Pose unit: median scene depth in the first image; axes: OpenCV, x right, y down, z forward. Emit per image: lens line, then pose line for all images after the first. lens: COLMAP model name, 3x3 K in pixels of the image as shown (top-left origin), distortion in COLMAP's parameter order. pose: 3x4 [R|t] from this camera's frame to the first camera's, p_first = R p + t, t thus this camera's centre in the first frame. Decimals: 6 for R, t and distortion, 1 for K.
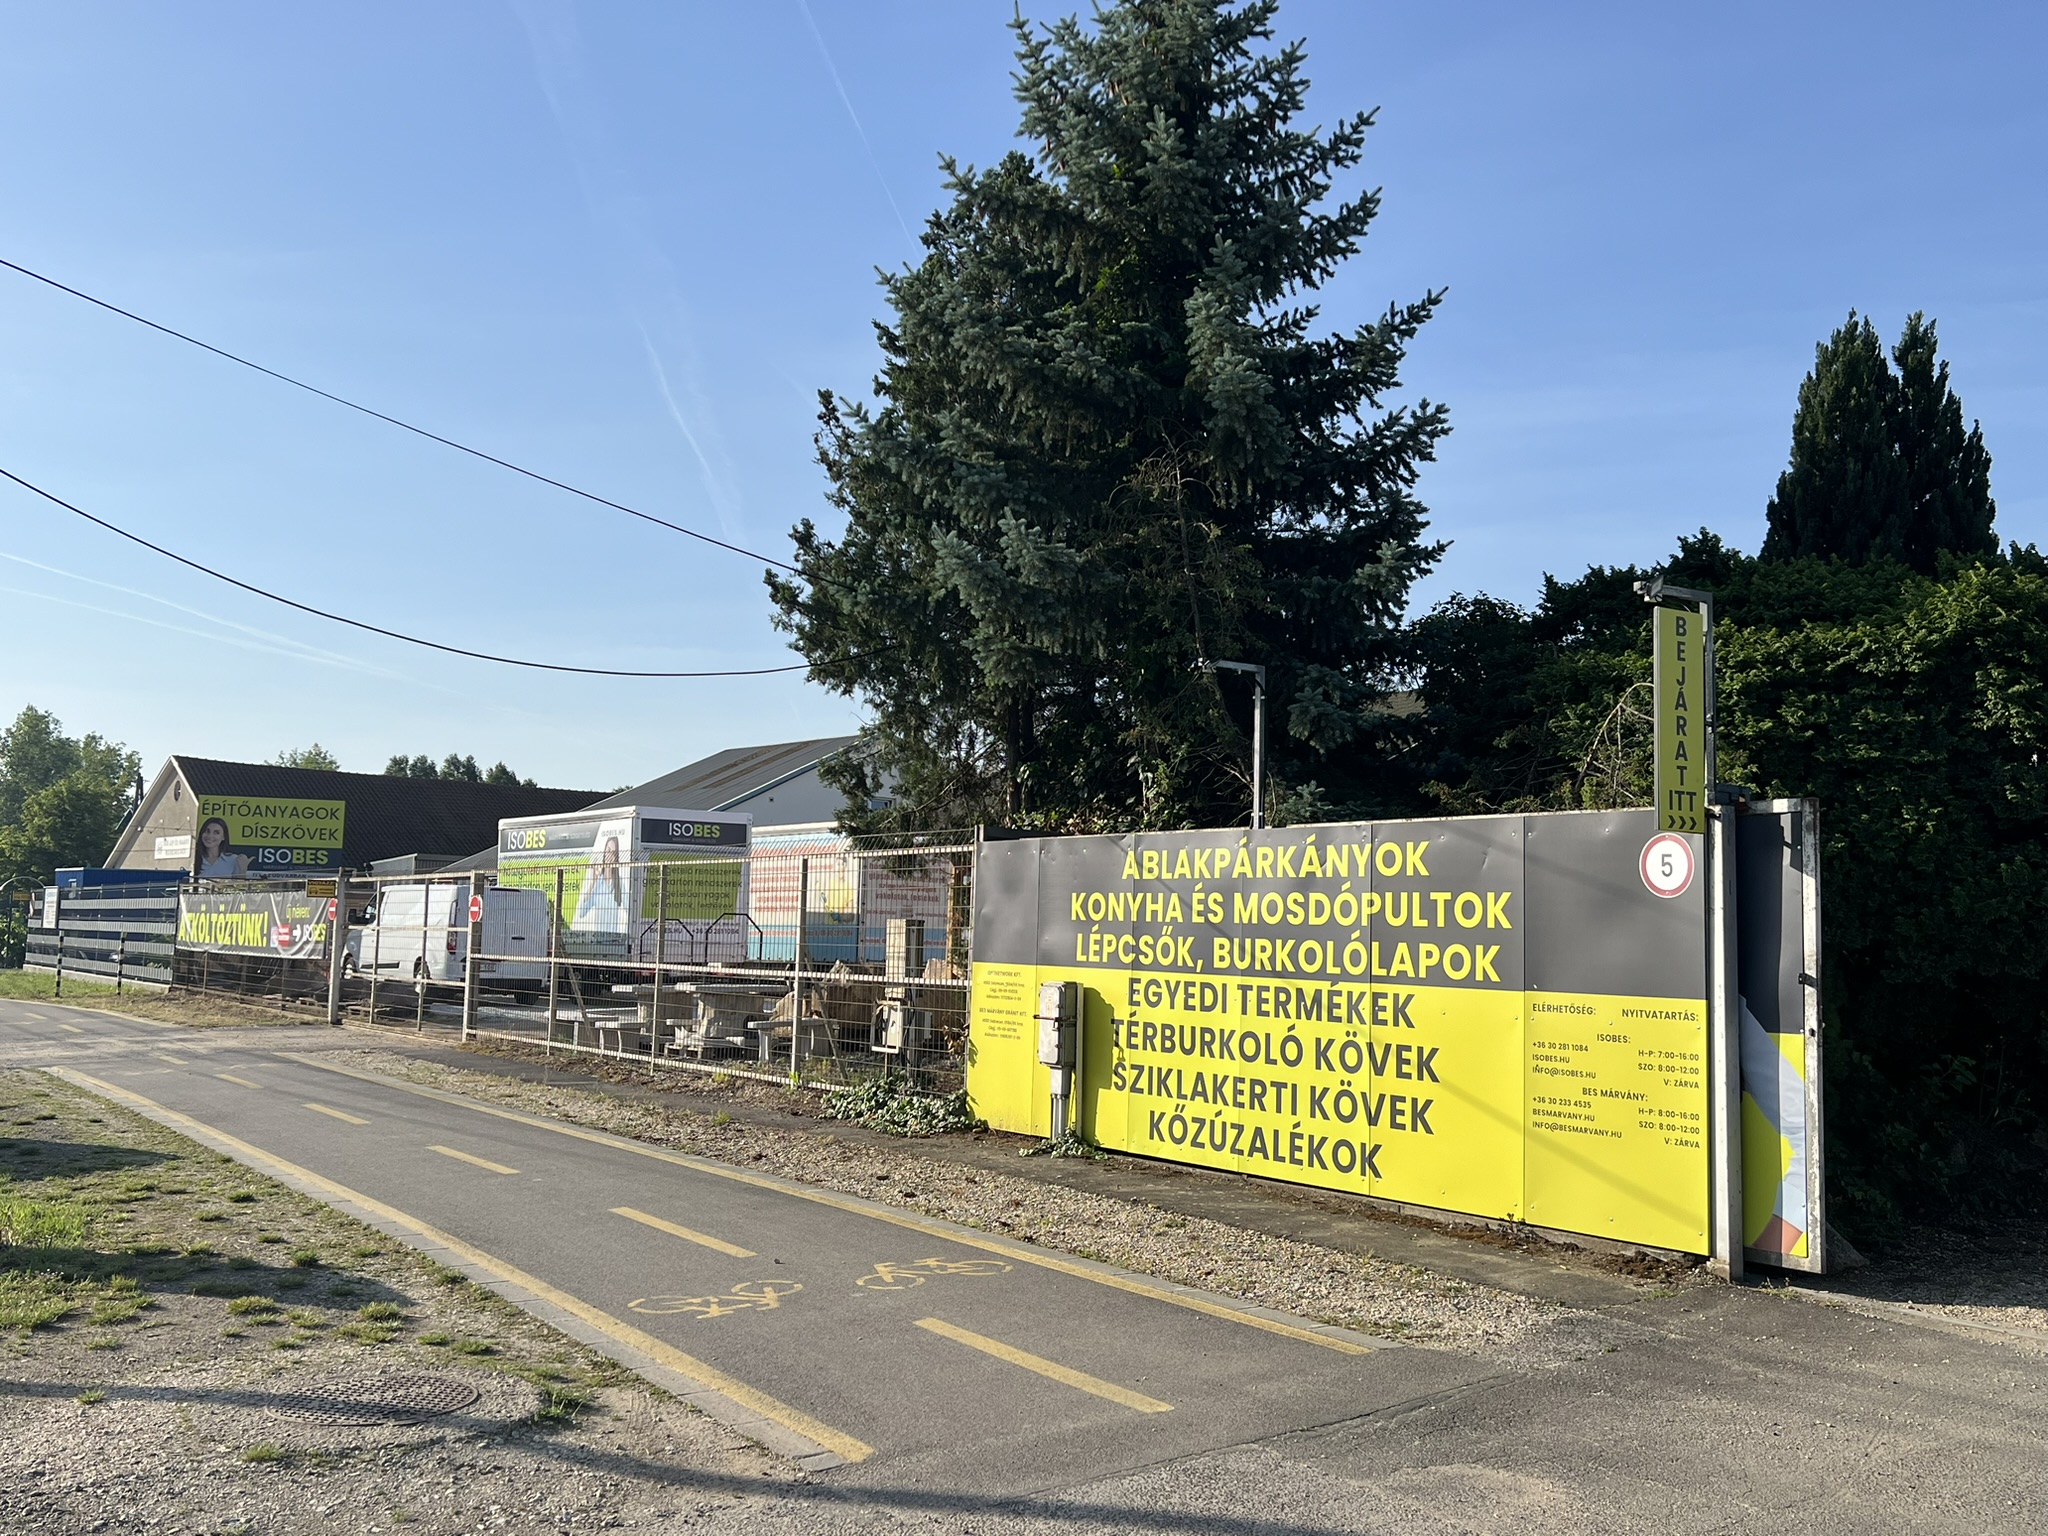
lens RADIAL K [[1846.1, 0, 1025.5], [0, 1846.1, 766.8], [0, 0, 1]] dist [0.012671, -0.000833]
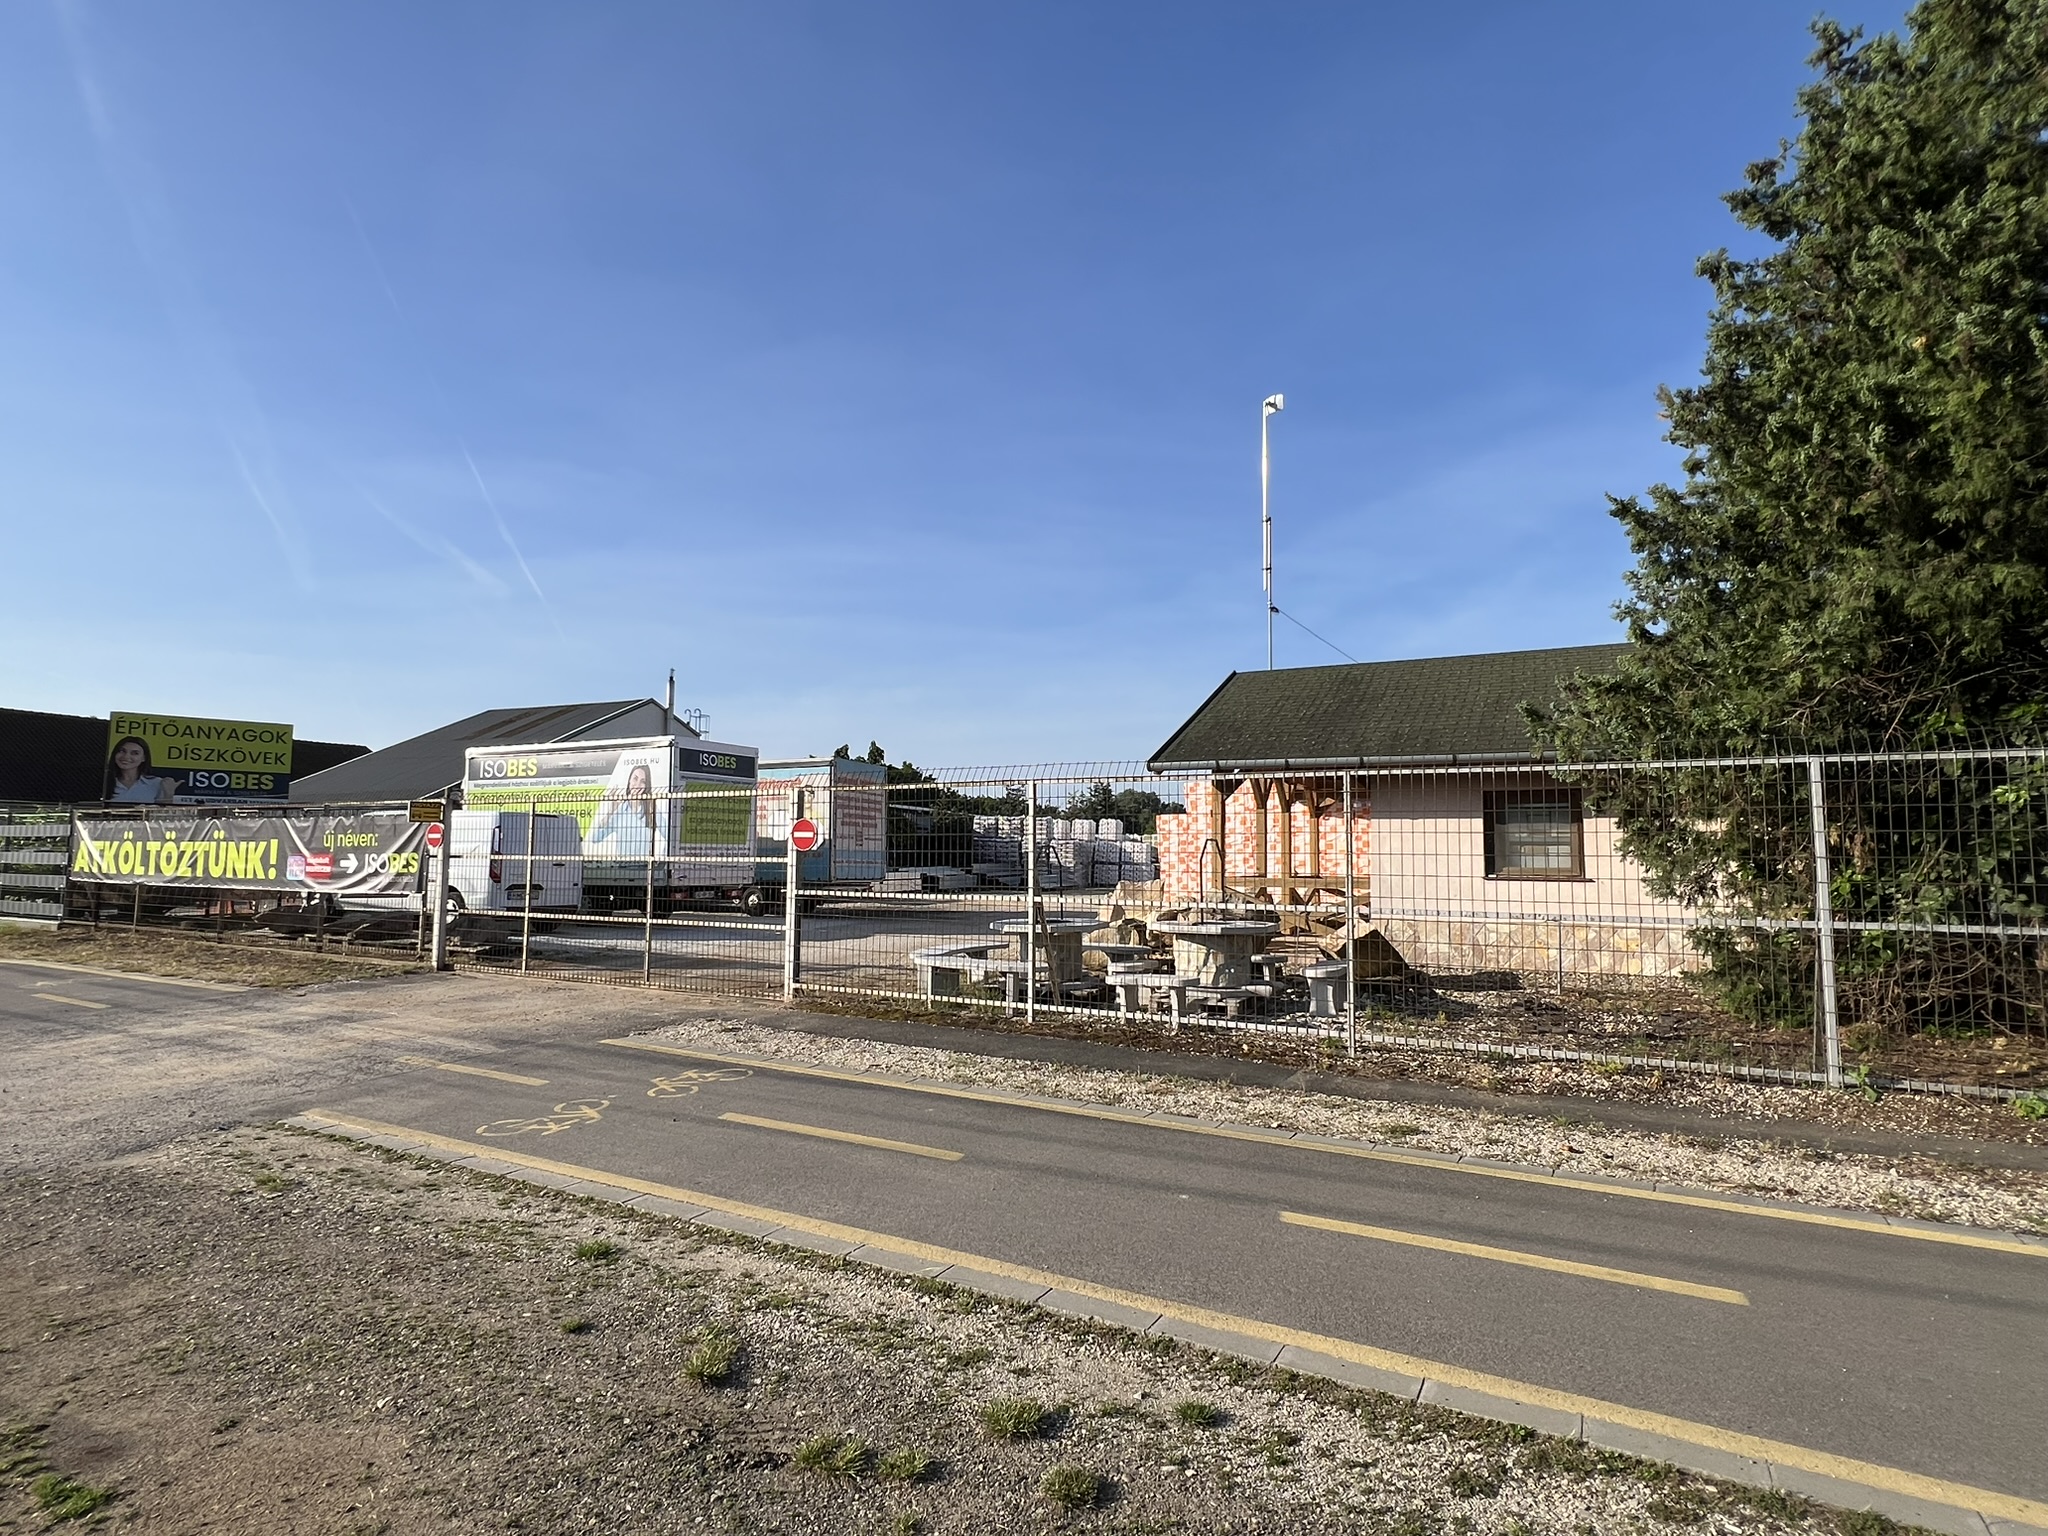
lens RADIAL K [[1043.0, 0, 1023.3], [0, 1043.0, 764.4], [0, 0, 1]] dist [-0.004948, 0.002080]
pose [[0.898278, 0.024119, 0.438766, -0.268316], [-0.028857, 0.999575, 0.004132, 0.026336], [-0.438480, -0.016373, 0.898592, 0.346029]]
